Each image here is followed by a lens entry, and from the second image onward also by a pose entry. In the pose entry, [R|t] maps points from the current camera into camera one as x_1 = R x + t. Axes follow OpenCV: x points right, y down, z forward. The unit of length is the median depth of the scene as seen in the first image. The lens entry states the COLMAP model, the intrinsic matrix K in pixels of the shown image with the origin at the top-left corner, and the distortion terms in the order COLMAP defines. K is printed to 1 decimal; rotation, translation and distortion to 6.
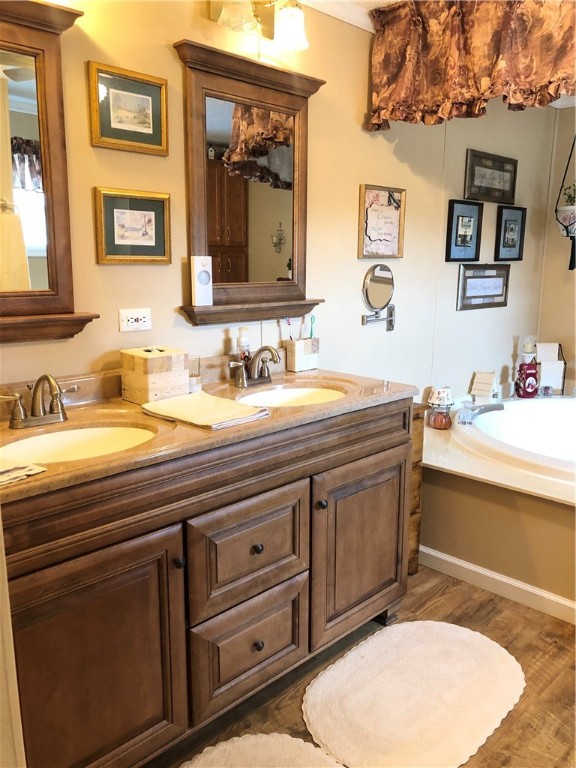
lens RADIAL K [[630.3, 0, 294.7], [0, 630.3, 389.0], [0, 0, 1]] dist [0.032212, -0.030059]
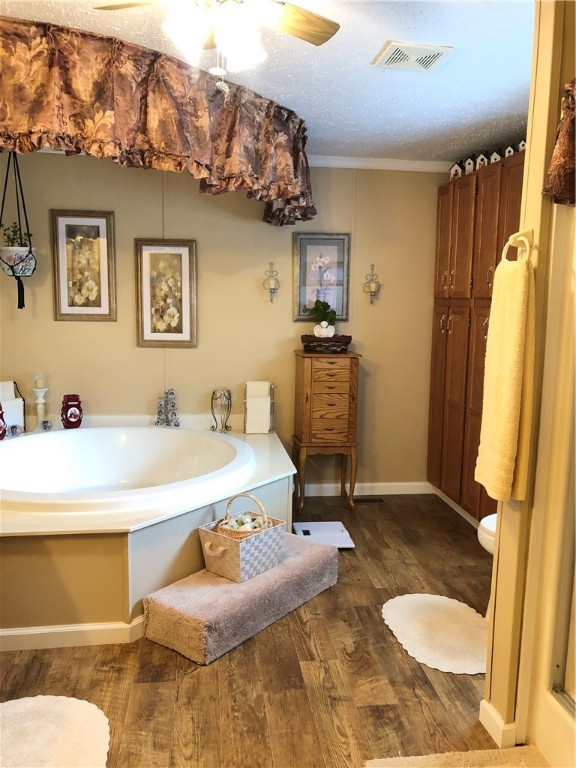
lens RADIAL K [[630.3, 0, 285.4], [0, 630.3, 383.3], [0, 0, 1]] dist [0.032212, -0.030059]
pose [[0.608493, -0.099923, 0.787243, -0.195173], [0.145331, 0.989295, 0.013237, -0.035568], [-0.780138, 0.106356, 0.616501, 0.090786]]
